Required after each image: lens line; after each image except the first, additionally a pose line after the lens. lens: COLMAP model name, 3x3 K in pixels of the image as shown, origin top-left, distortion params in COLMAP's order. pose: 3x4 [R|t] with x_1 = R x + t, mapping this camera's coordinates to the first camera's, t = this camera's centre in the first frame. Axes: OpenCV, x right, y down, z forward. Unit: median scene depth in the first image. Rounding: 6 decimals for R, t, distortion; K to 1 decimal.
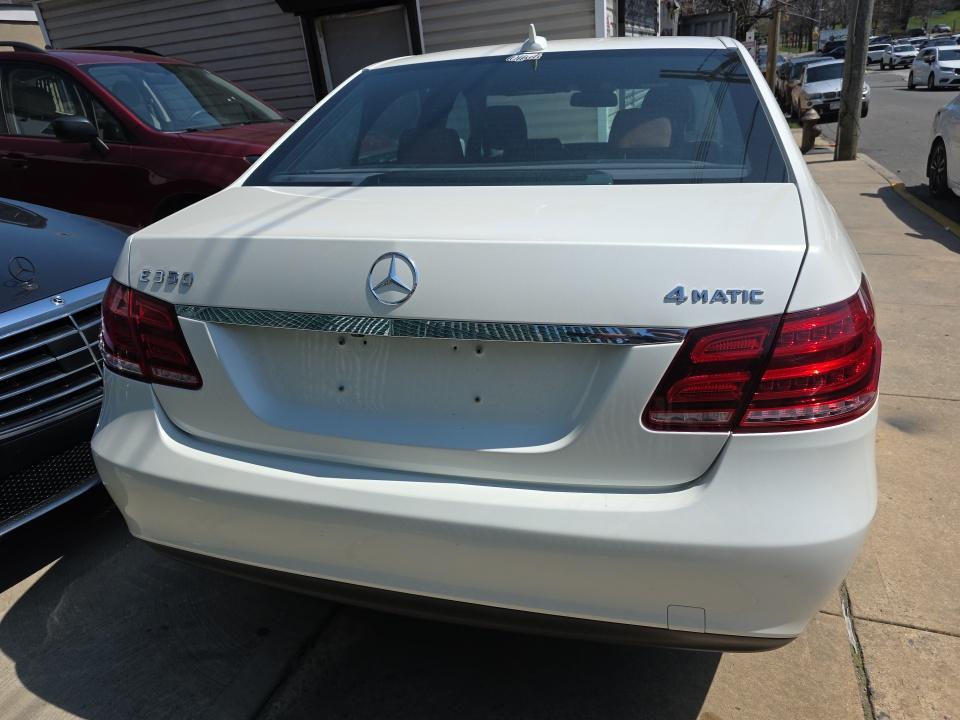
lens RADIAL K [[638.9, 0, 480.0], [0, 638.9, 360.0], [0, 0, 1]] dist [0.003066, -0.001452]
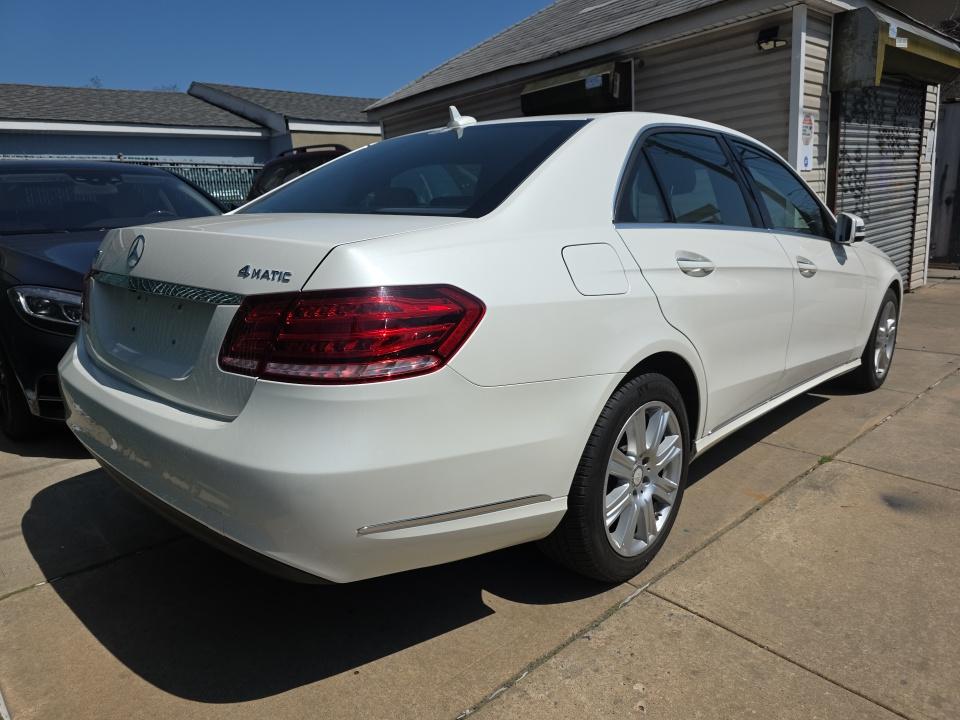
lens RADIAL K [[638.9, 0, 480.0], [0, 638.9, 360.0], [0, 0, 1]] dist [0.003066, -0.001452]
pose [[0.895332, 0.141255, -0.422407, 1.271086], [-0.201219, 0.974359, -0.100673, 0.110814], [0.397356, 0.175132, 0.900798, 0.005675]]
